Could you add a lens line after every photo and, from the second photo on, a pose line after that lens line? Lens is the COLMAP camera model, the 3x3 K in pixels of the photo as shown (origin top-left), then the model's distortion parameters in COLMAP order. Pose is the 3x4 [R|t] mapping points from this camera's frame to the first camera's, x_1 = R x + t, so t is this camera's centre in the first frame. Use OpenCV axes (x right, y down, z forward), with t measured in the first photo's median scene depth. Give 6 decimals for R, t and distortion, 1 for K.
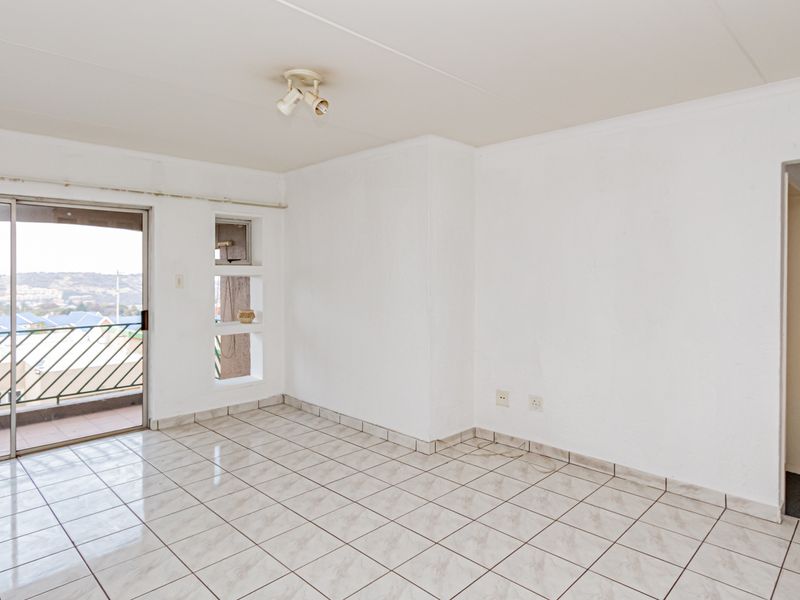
lens RADIAL K [[487.0, 0, 399.3], [0, 487.0, 281.5], [0, 0, 1]] dist [0.017468, -0.000673]
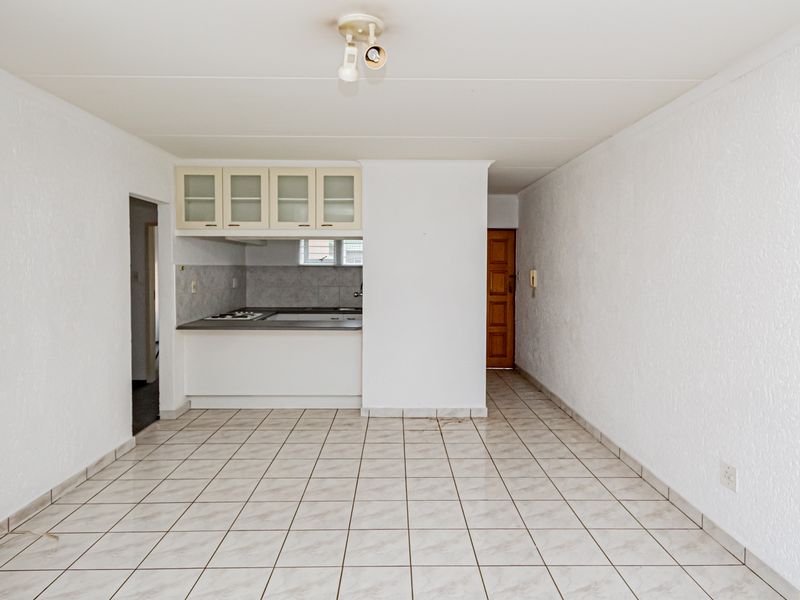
lens RADIAL K [[487.0, 0, 399.3], [0, 487.0, 281.5], [0, 0, 1]] dist [0.017468, -0.000673]
pose [[-0.711124, -0.020571, 0.702765, -0.667835], [0.007528, 0.999292, 0.036869, -0.032927], [-0.703026, 0.031509, -0.710466, 1.265999]]
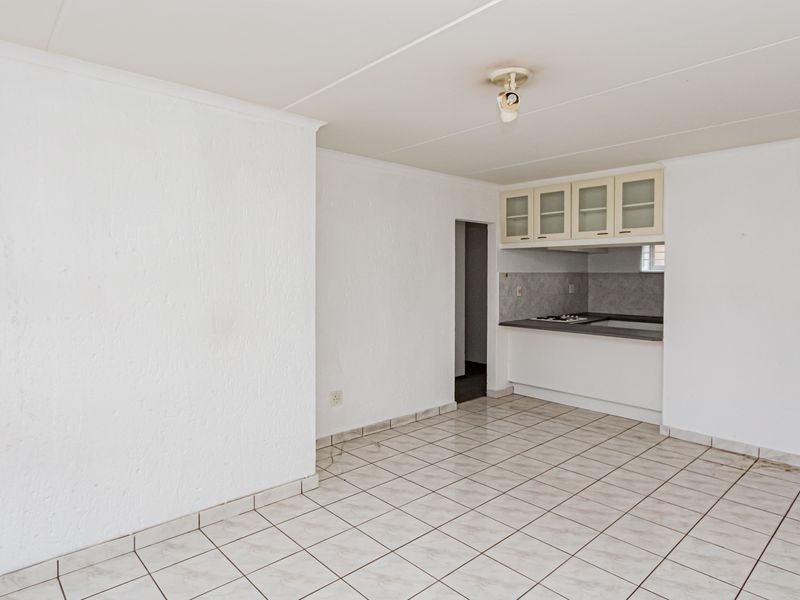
lens RADIAL K [[485.2, 0, 402.7], [0, 485.2, 276.8], [0, 0, 1]] dist [0.003922, 0.001644]
pose [[0.047087, -0.004873, 0.998879, -0.963002], [0.011065, 0.999929, 0.004357, -0.029097], [-0.998830, 0.010847, 0.047137, 0.966256]]
